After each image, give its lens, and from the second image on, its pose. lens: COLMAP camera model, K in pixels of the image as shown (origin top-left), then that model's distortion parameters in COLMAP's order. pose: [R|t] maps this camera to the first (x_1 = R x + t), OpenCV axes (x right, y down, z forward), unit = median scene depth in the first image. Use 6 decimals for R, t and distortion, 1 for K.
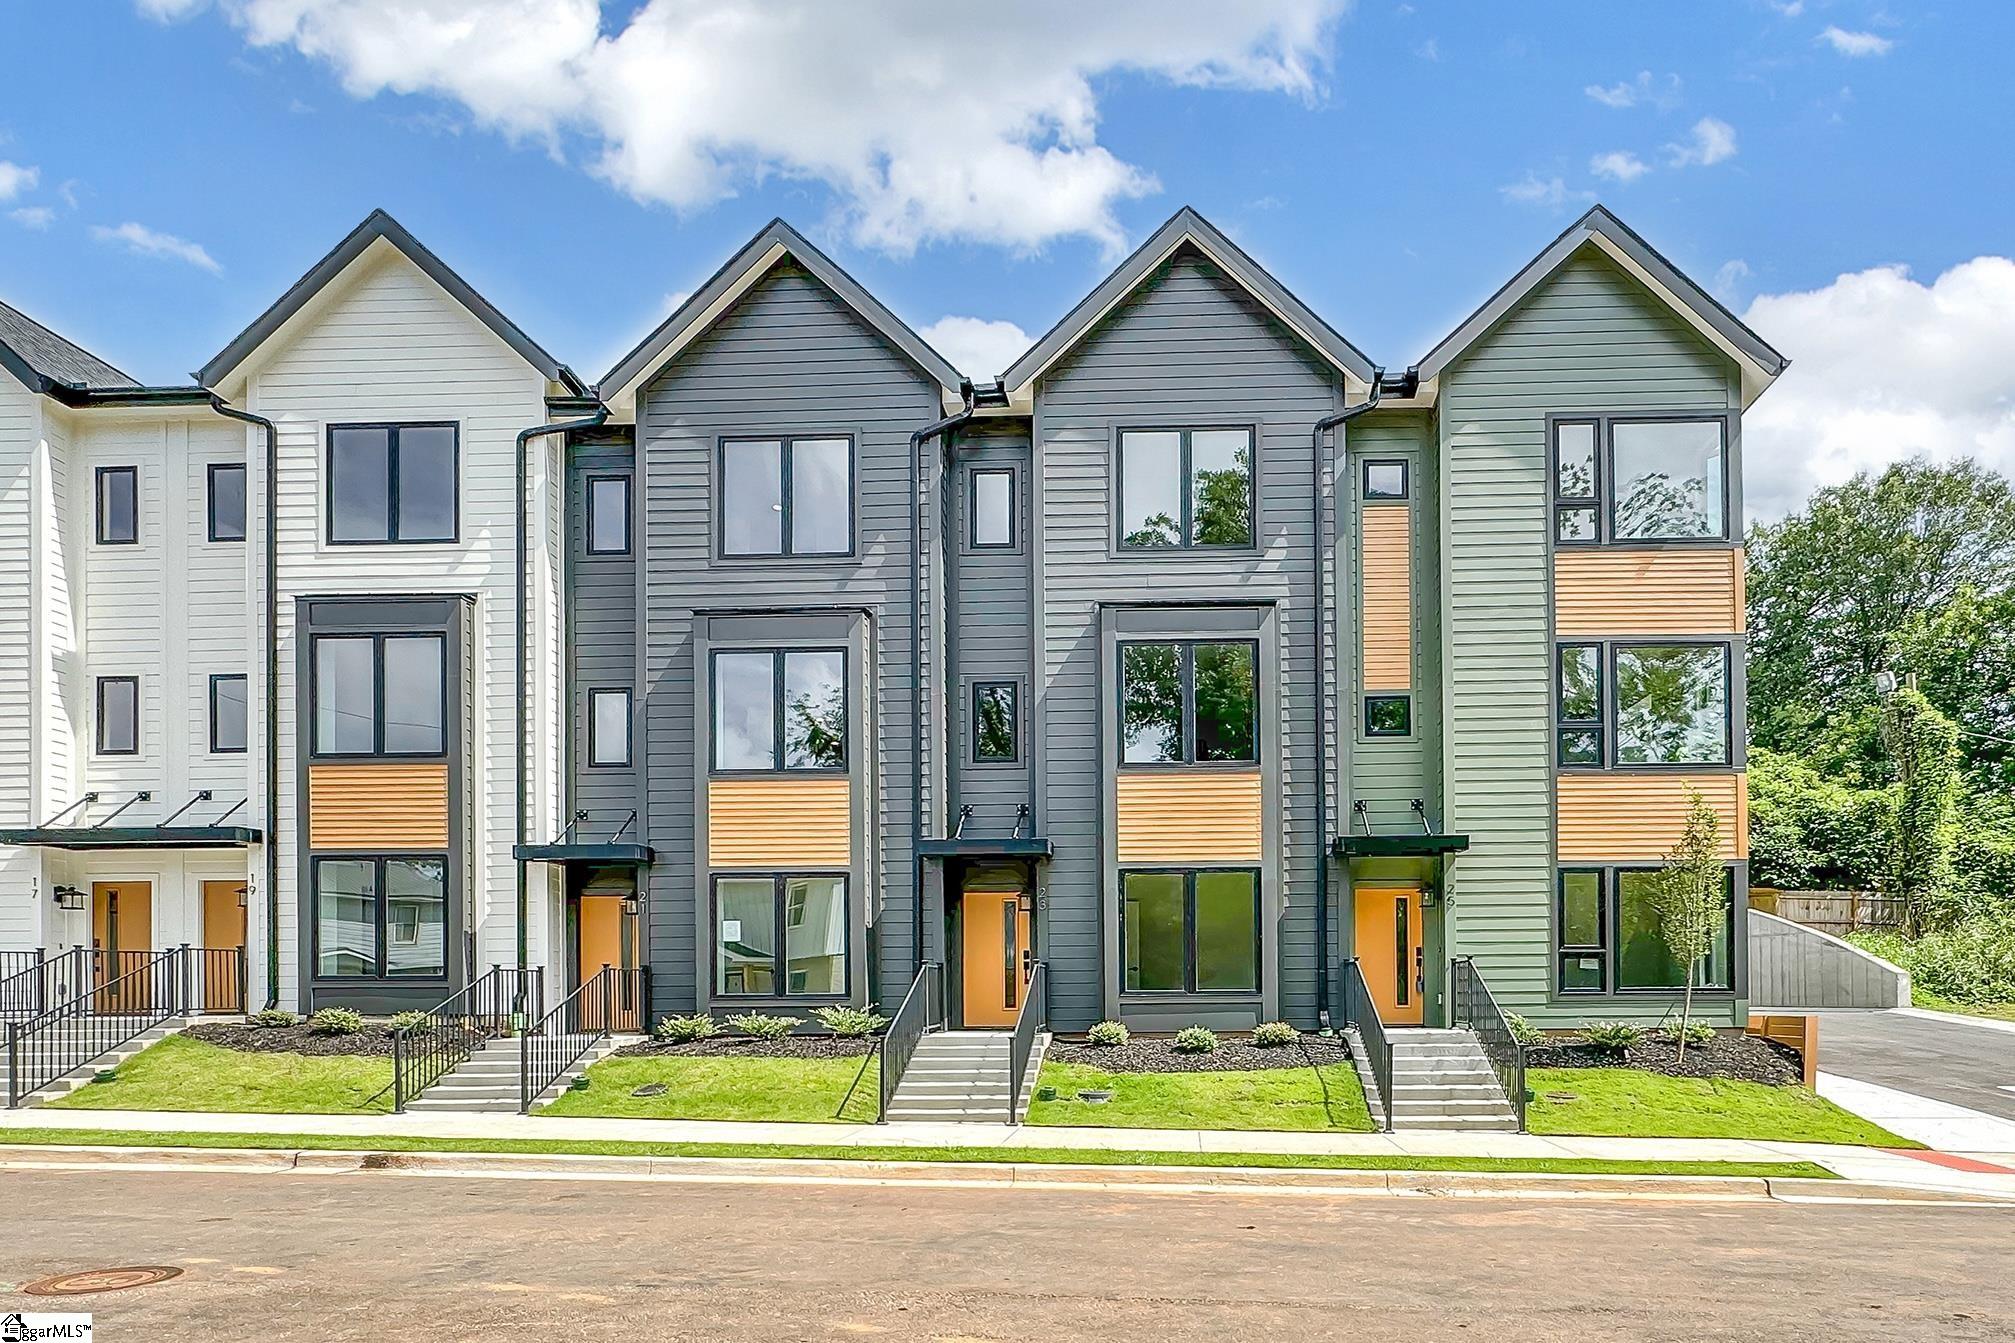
lens RADIAL K [[962.0, 0, 1007.3], [0, 962.0, 720.2], [0, 0, 1]] dist [-0.001870, -0.000336]
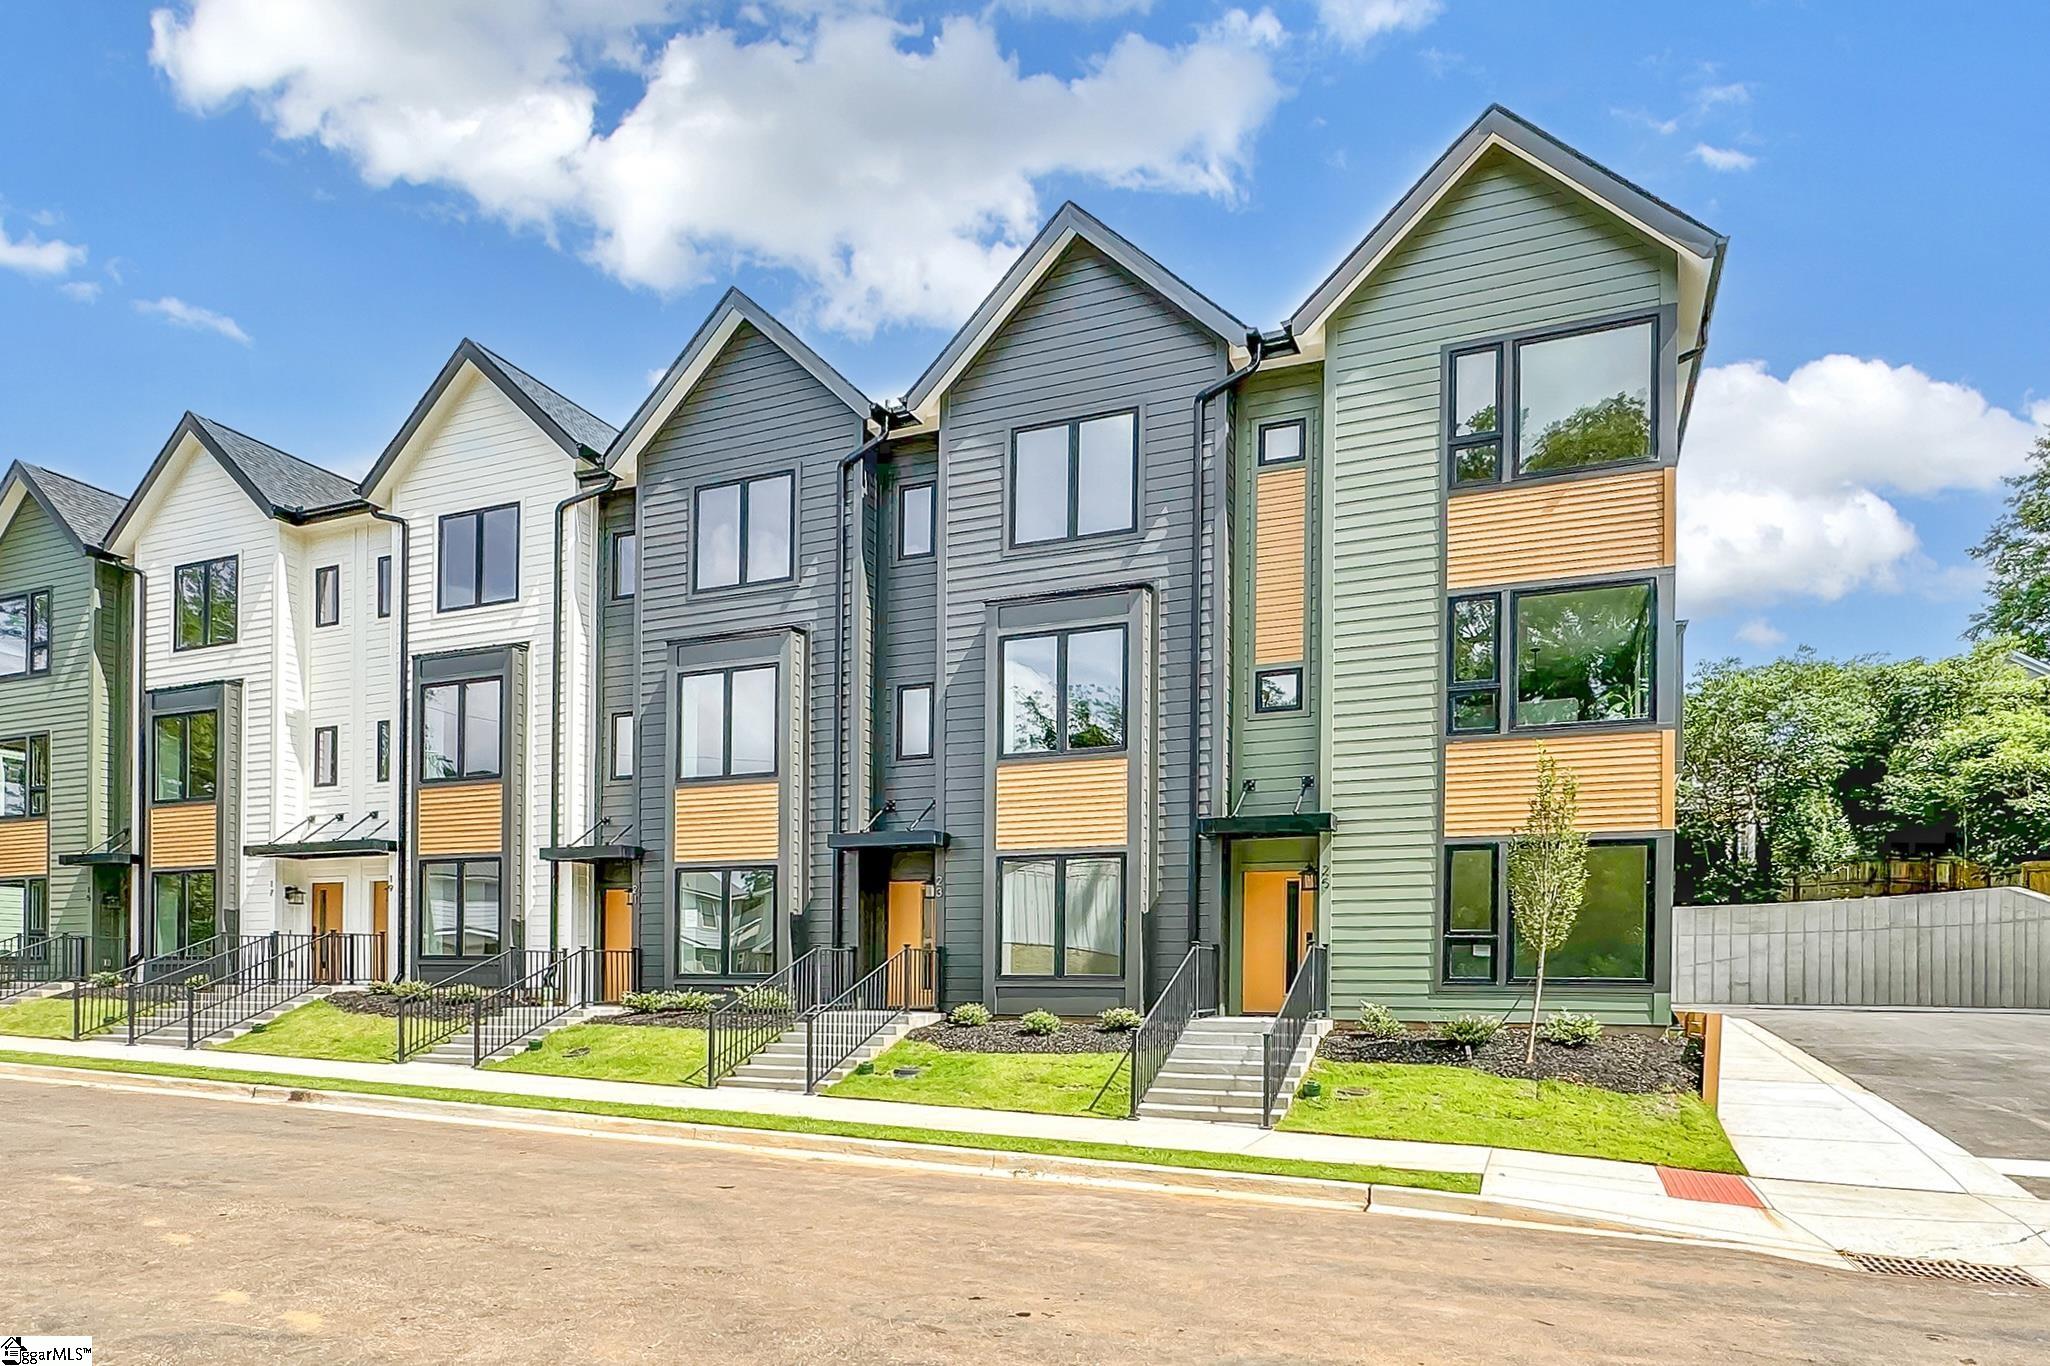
lens RADIAL K [[984.8, 0, 1025.0], [0, 984.8, 683.0], [0, 0, 1]] dist [-0.001897, -0.000244]
pose [[0.953475, -0.074481, -0.292128, 0.419601], [0.070840, 0.997222, -0.023036, -0.006140], [0.293032, 0.001270, 0.956102, -0.010953]]
